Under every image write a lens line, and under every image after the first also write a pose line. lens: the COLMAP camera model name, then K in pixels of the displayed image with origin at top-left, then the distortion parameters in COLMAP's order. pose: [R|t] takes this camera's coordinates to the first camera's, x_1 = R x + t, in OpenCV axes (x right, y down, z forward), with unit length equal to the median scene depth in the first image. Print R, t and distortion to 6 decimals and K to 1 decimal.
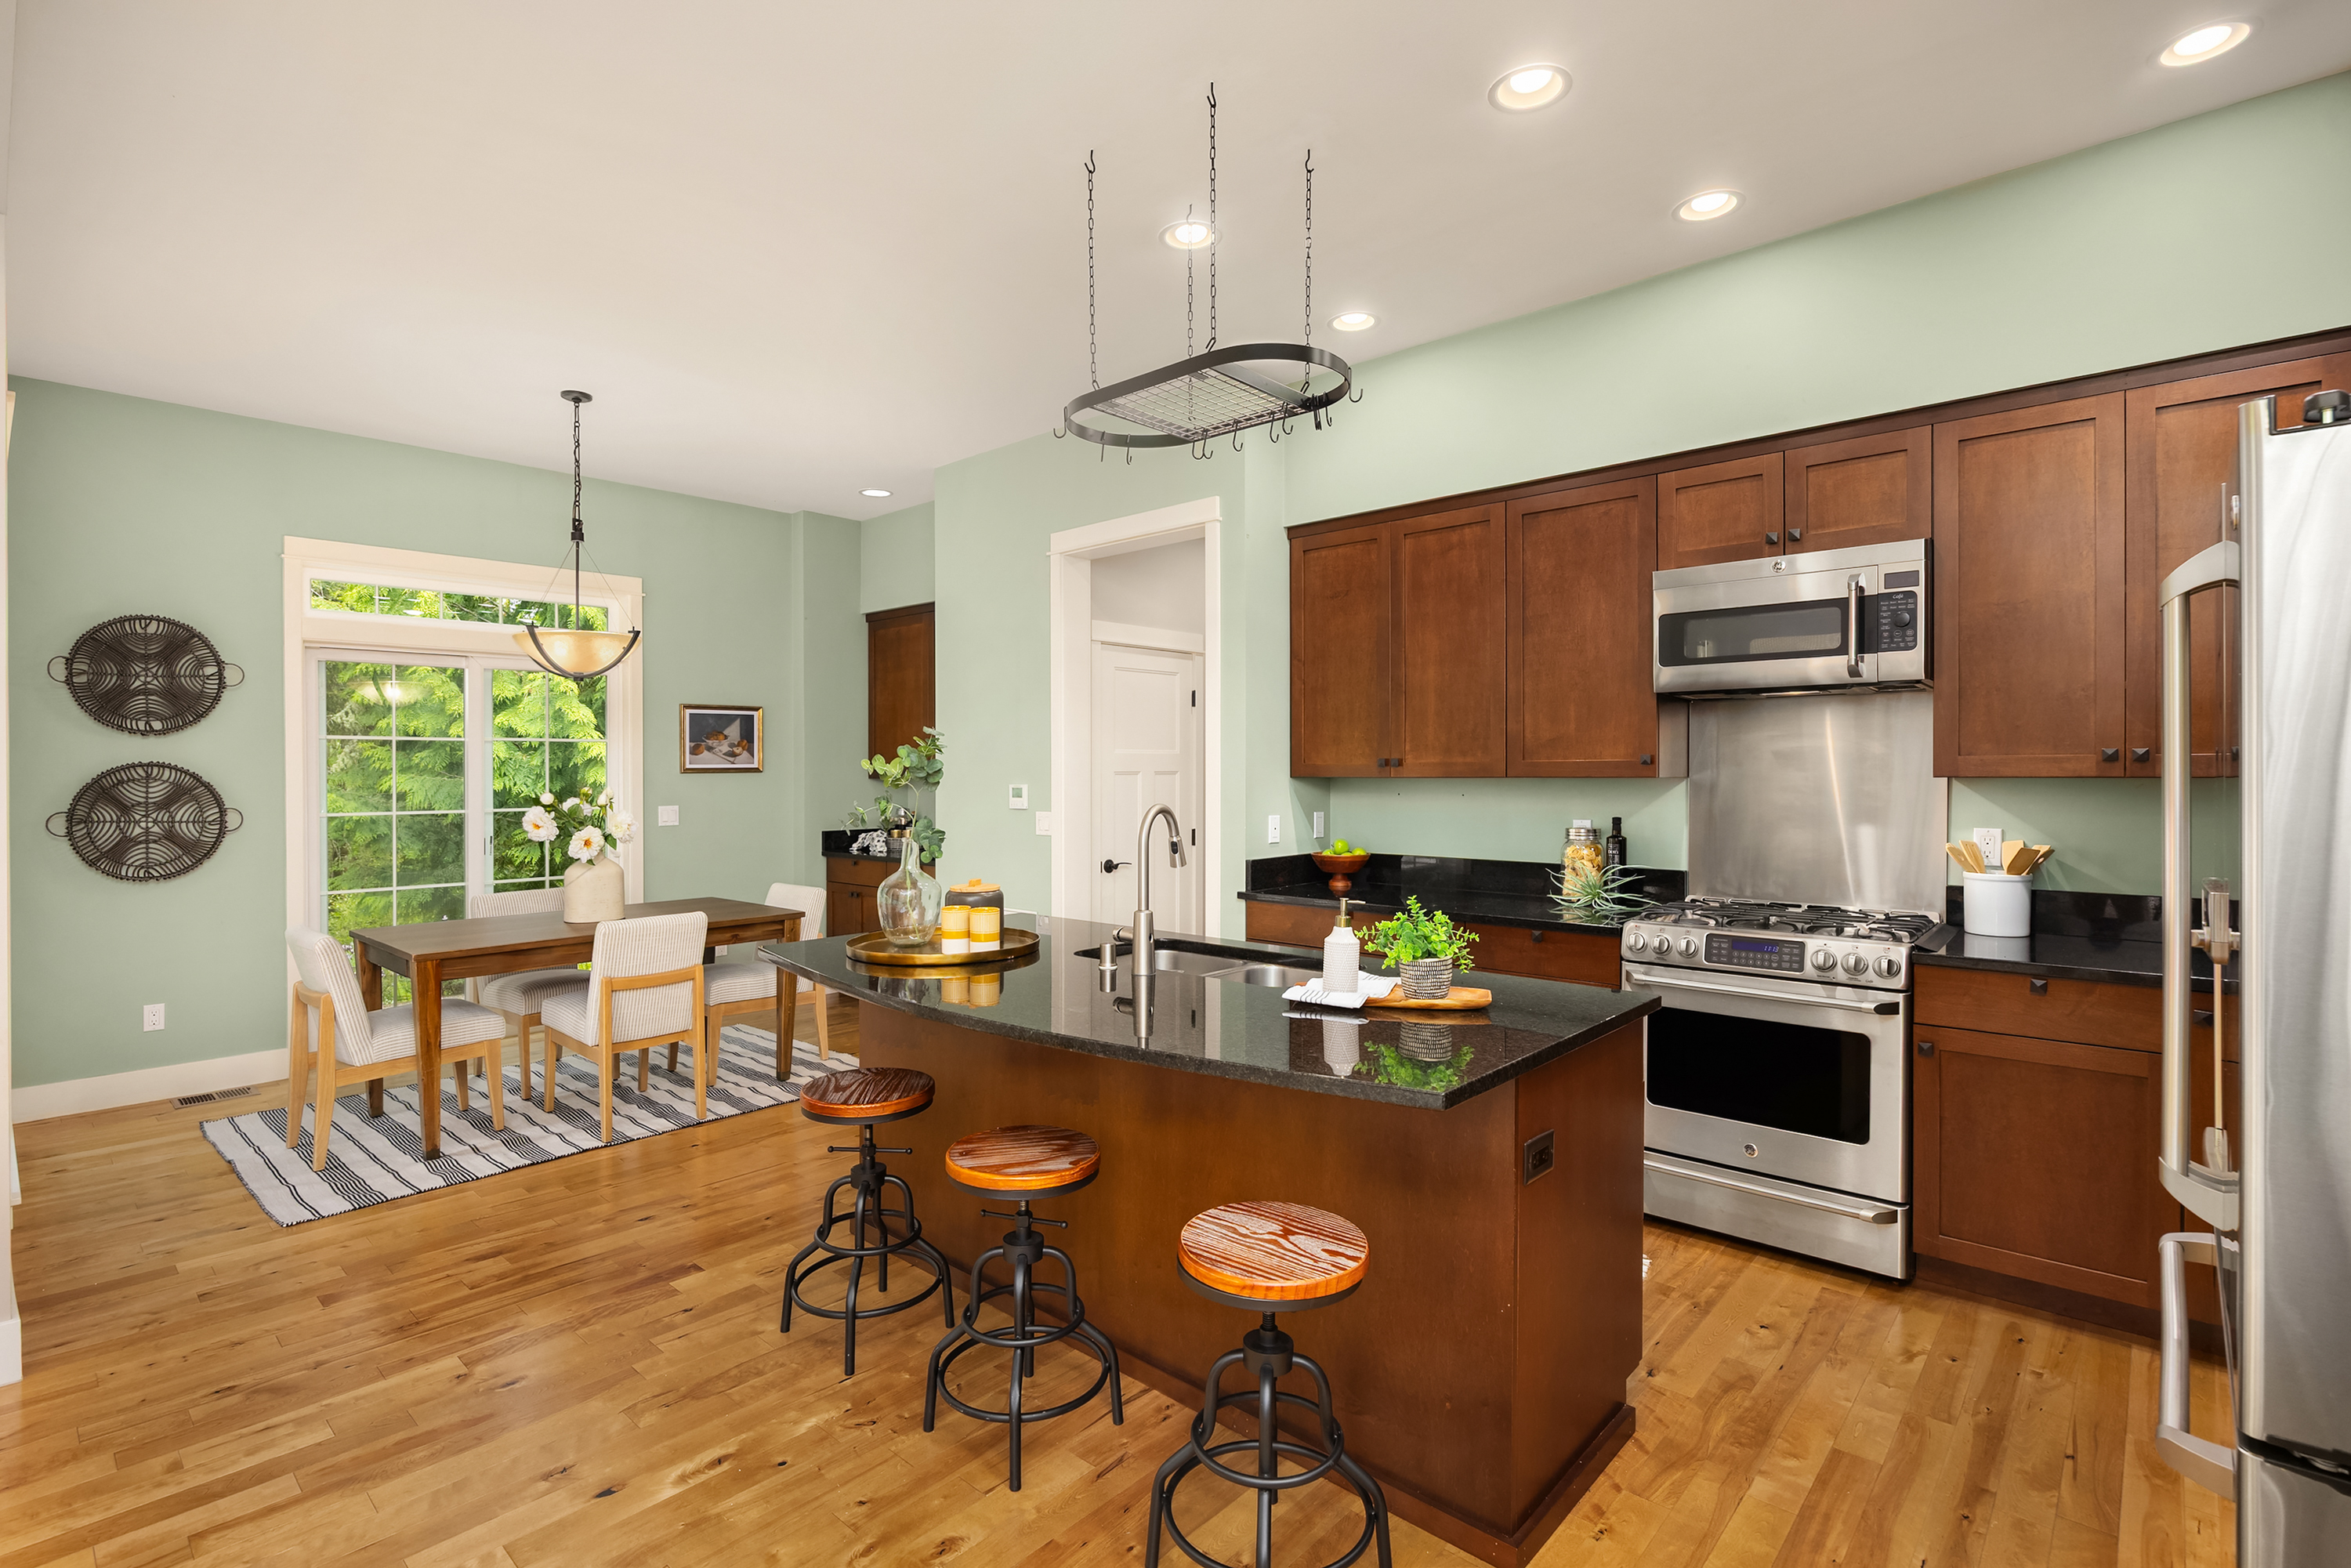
lens RADIAL K [[1099.8, 0, 1171.3], [0, 1099.8, 780.3], [0, 0, 1]] dist [-0.001727, -0.001785]
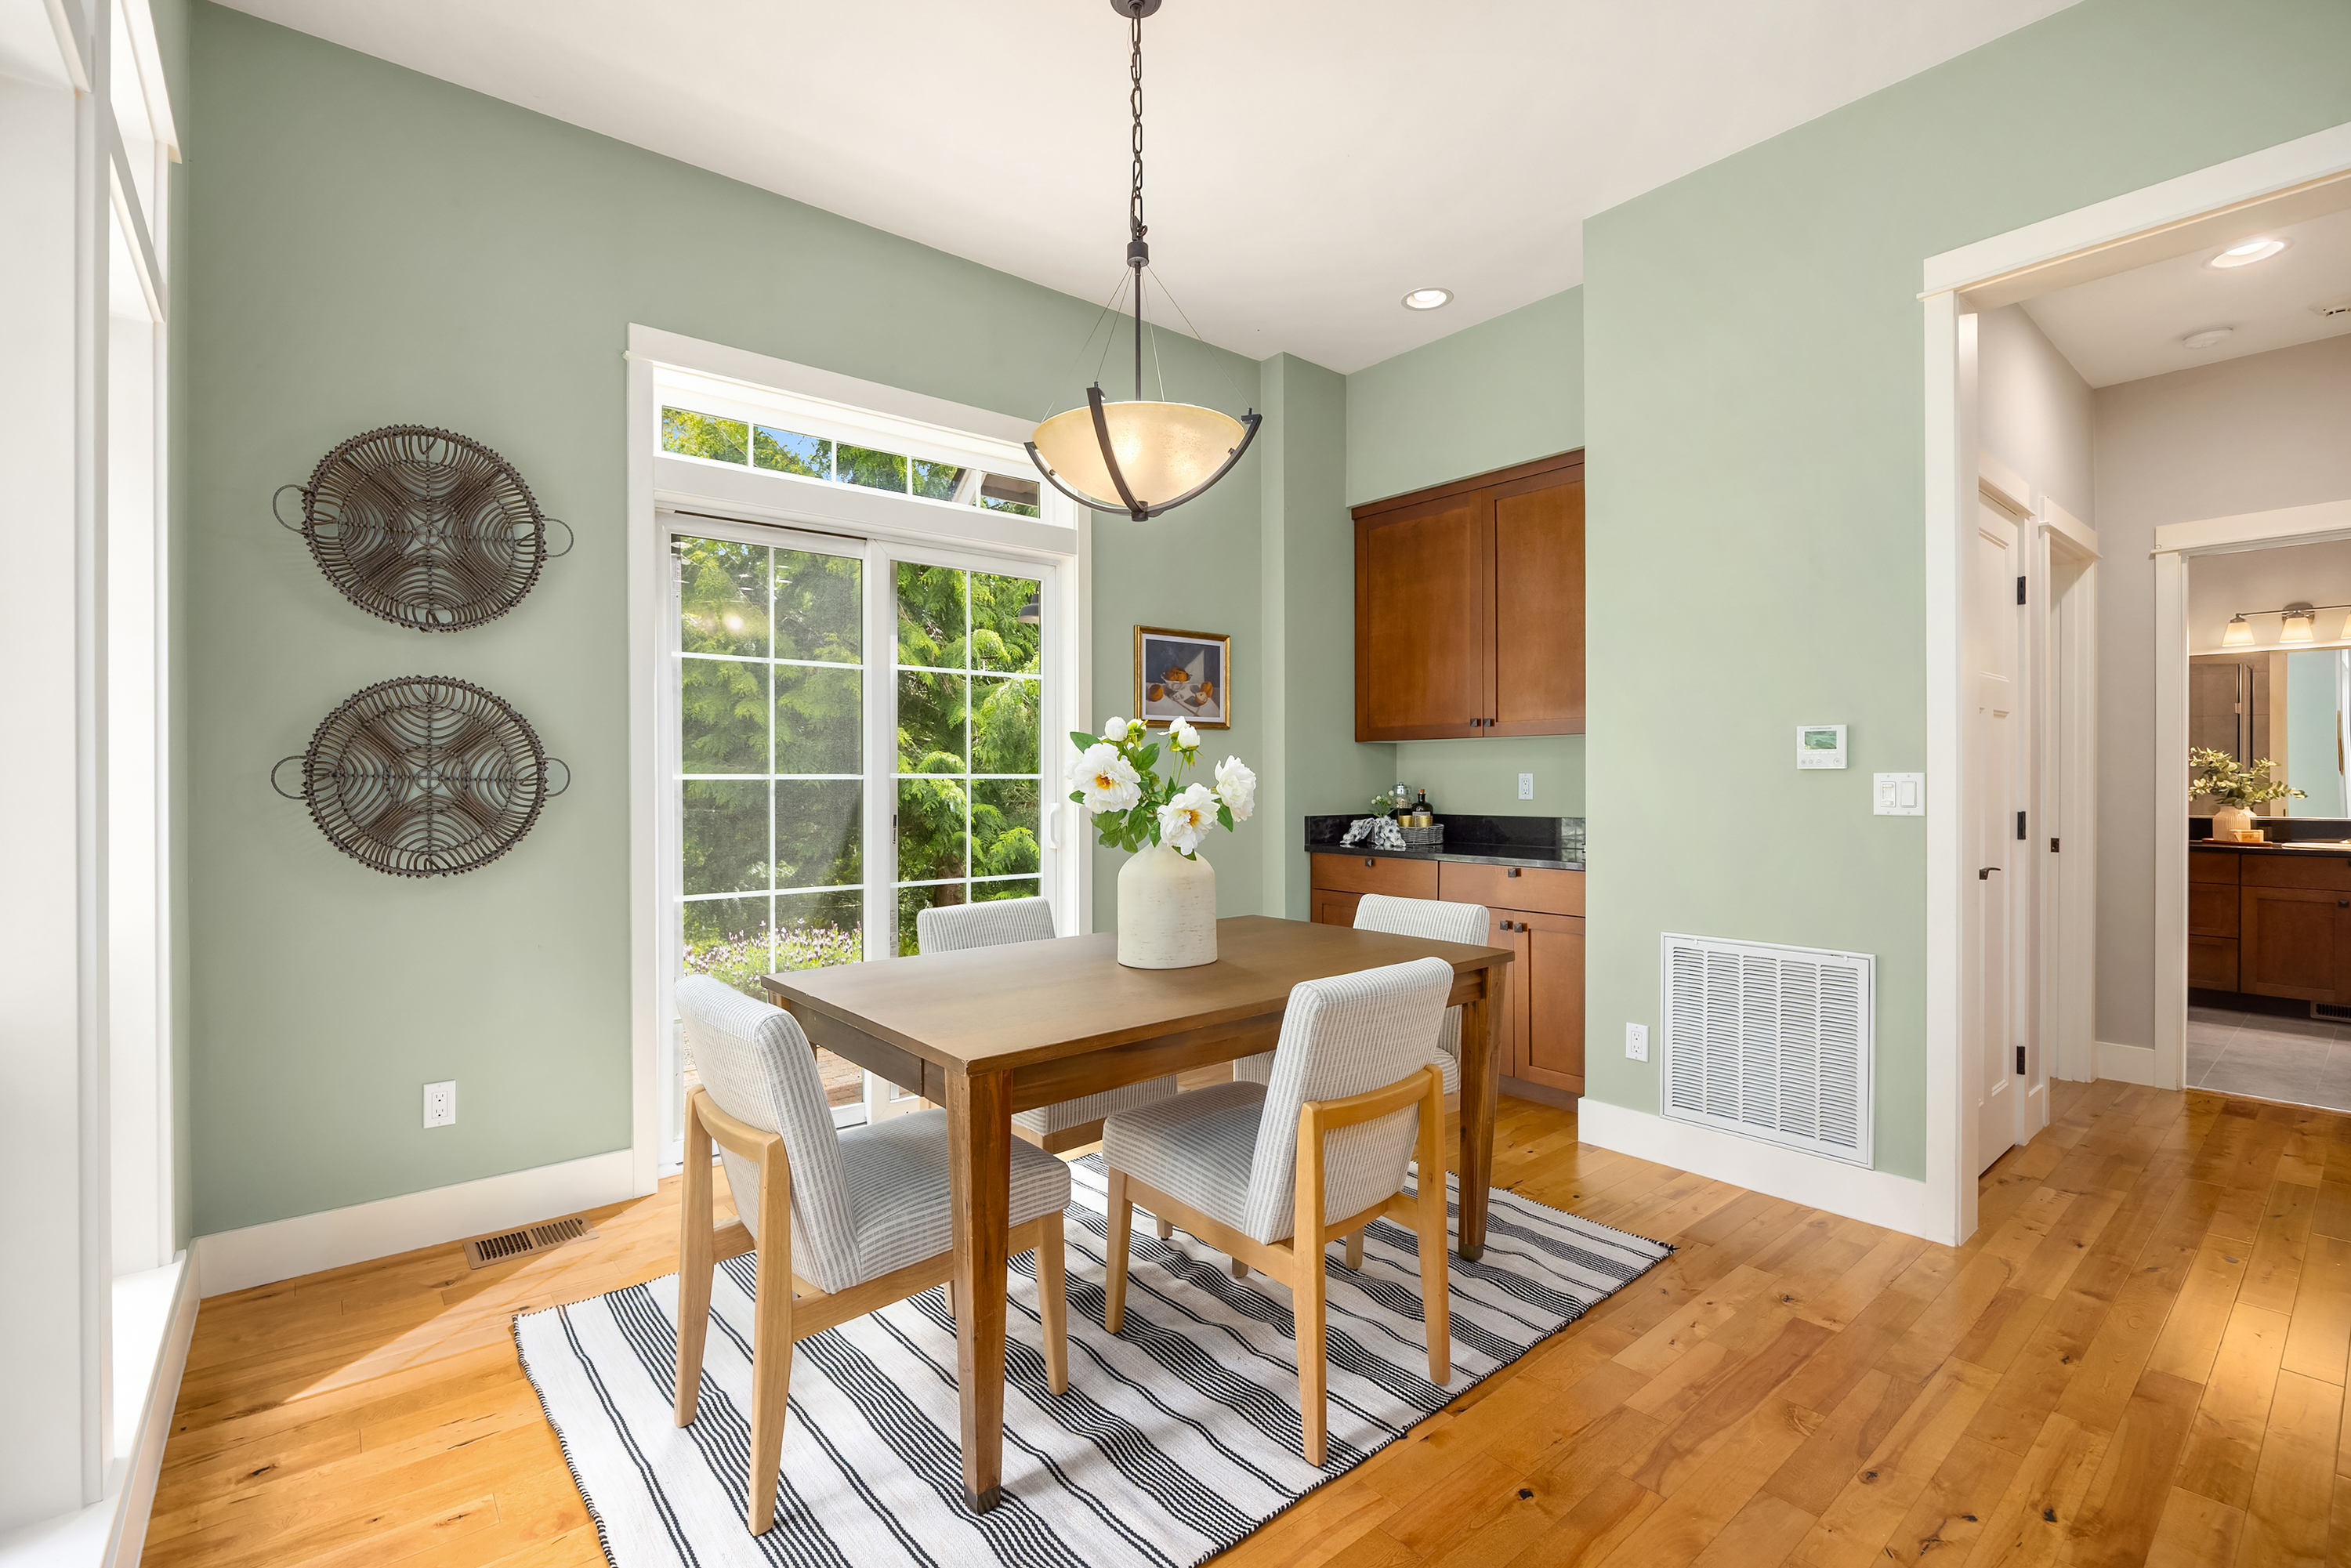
lens RADIAL K [[1041.0, 0, 1170.0], [0, 1041.0, 787.9], [0, 0, 1]] dist [-0.004280, -0.000472]
pose [[0.990149, 0.003272, -0.139982, -0.510231], [-0.003292, 0.999995, 0.000088, 0.047460], [0.139982, 0.000374, 0.990154, 0.556556]]
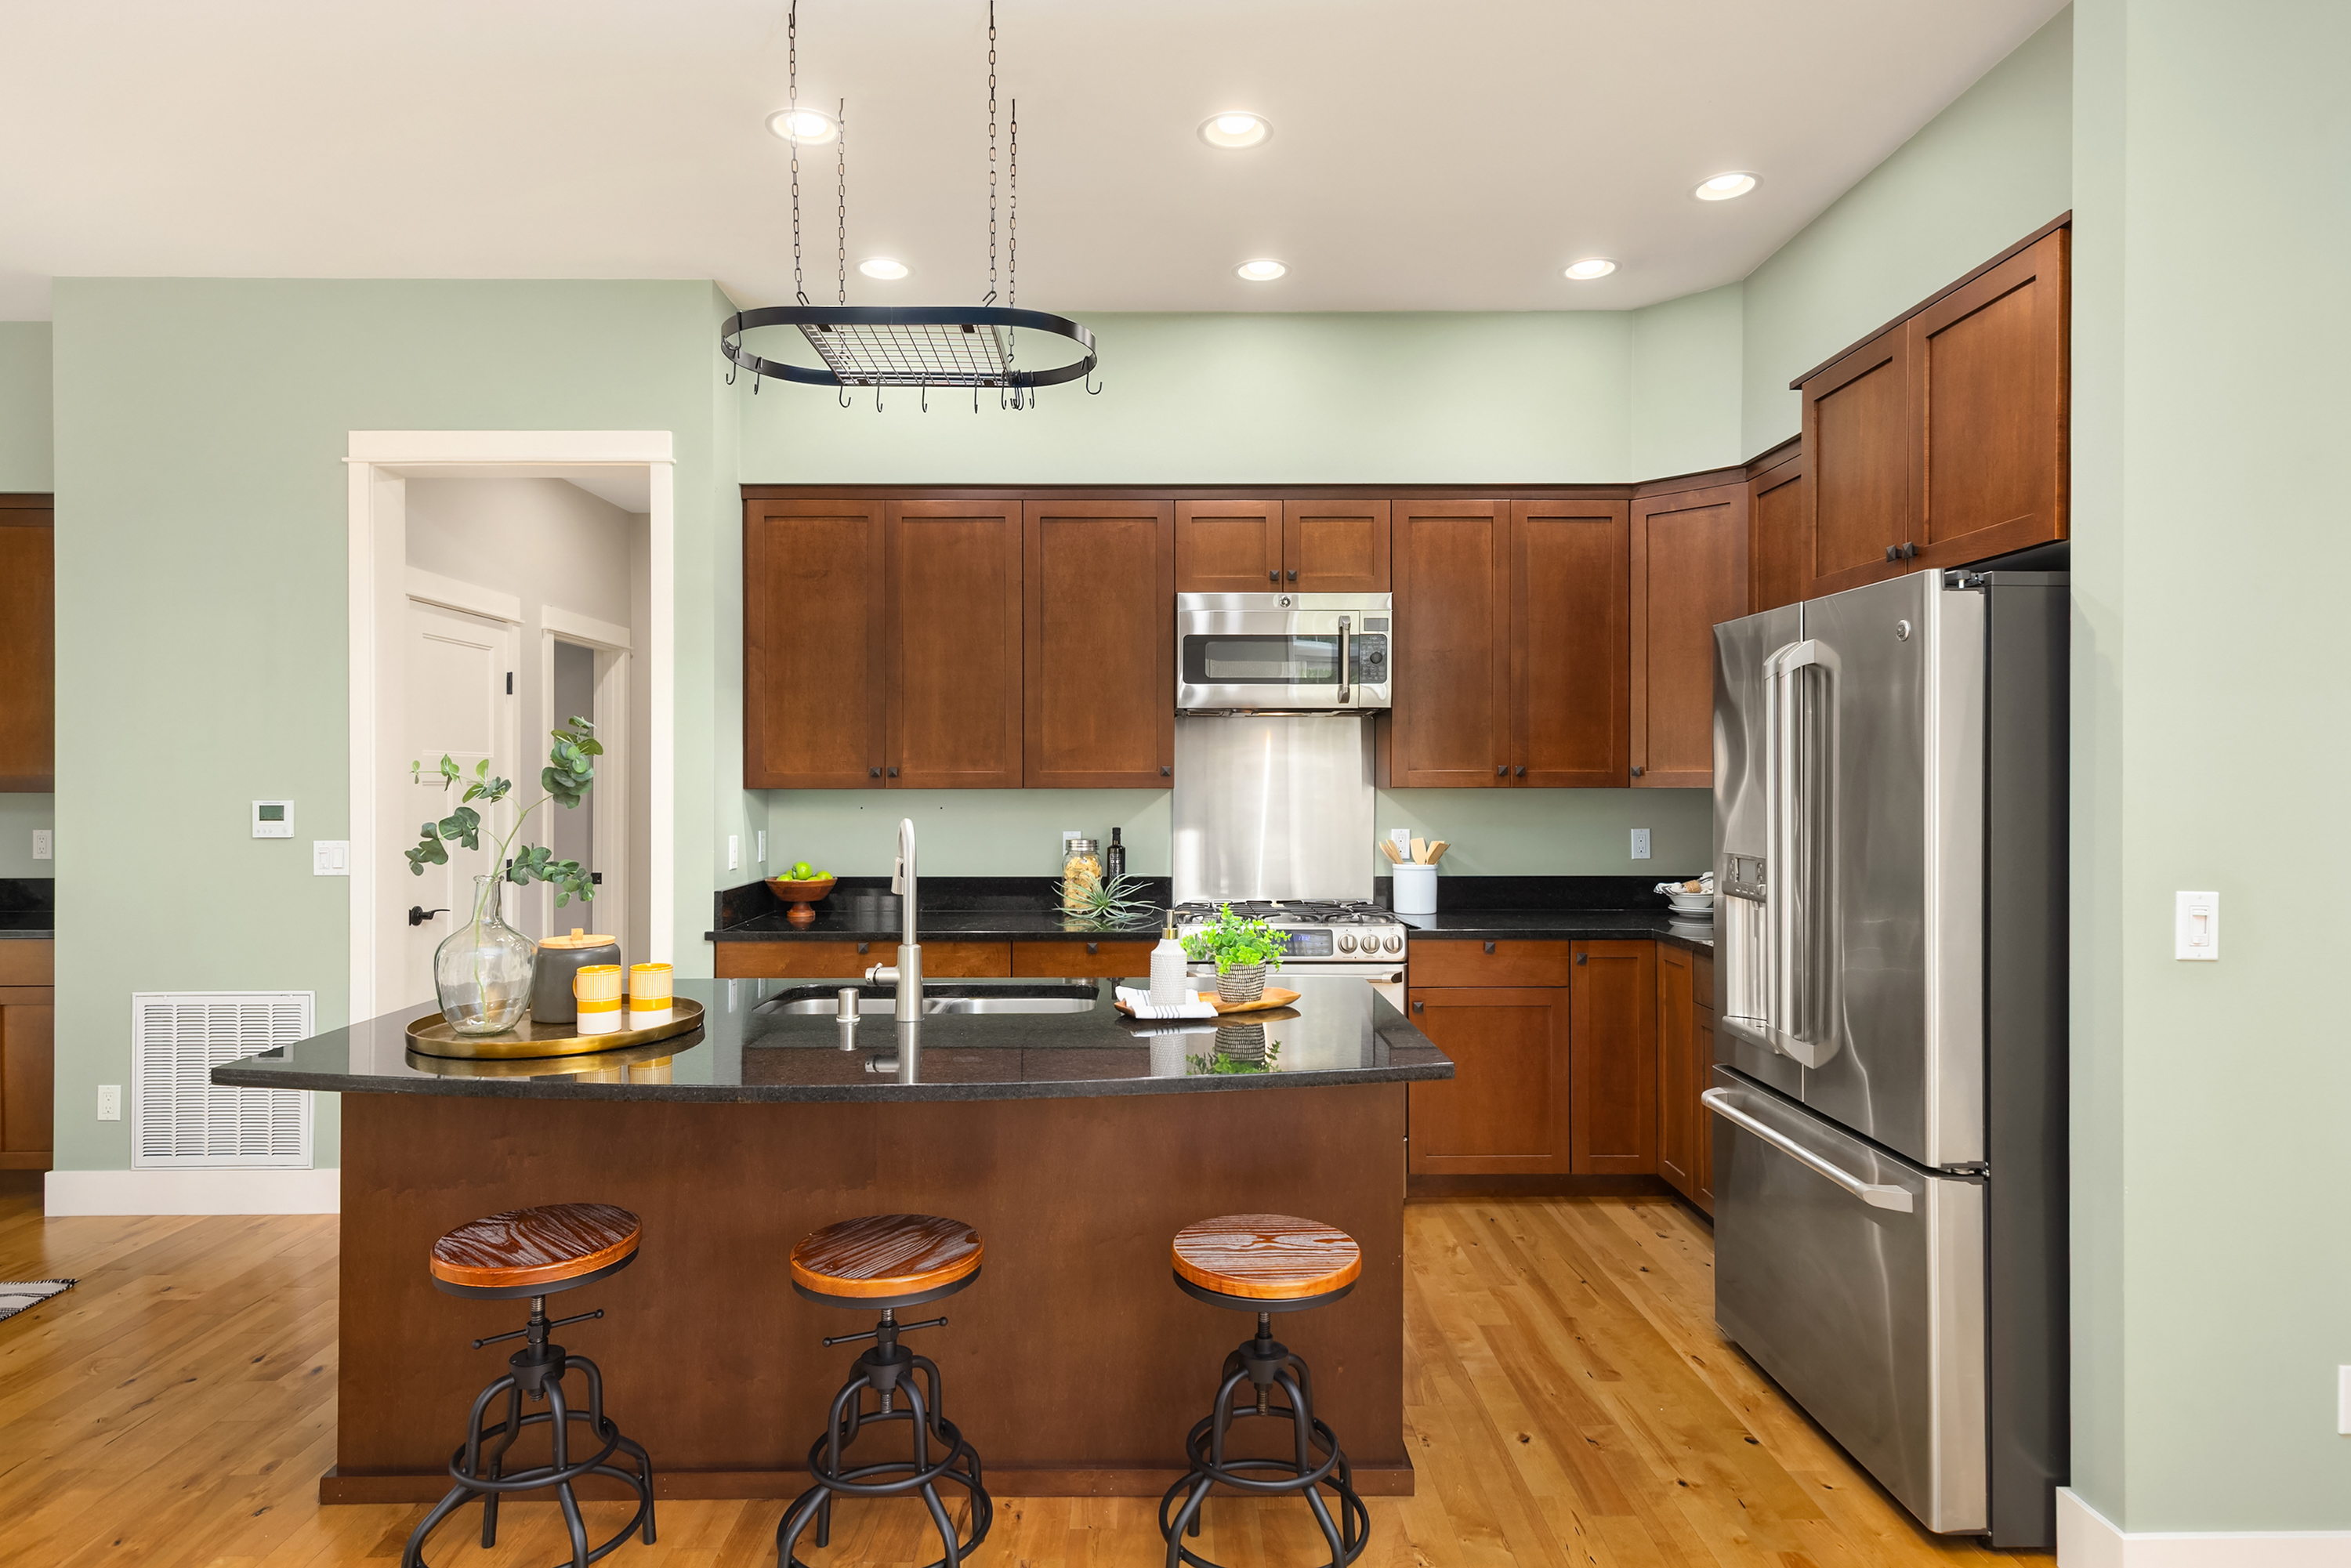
lens RADIAL K [[1286.1, 0, 1172.6], [0, 1286.1, 778.8], [0, 0, 1]] dist [0.005032, 0.001765]
pose [[0.729716, 0.004808, 0.683734, -0.355527], [0.003786, 0.999932, -0.011071, 0.001859], [-0.683740, 0.010667, 0.729648, 0.090331]]
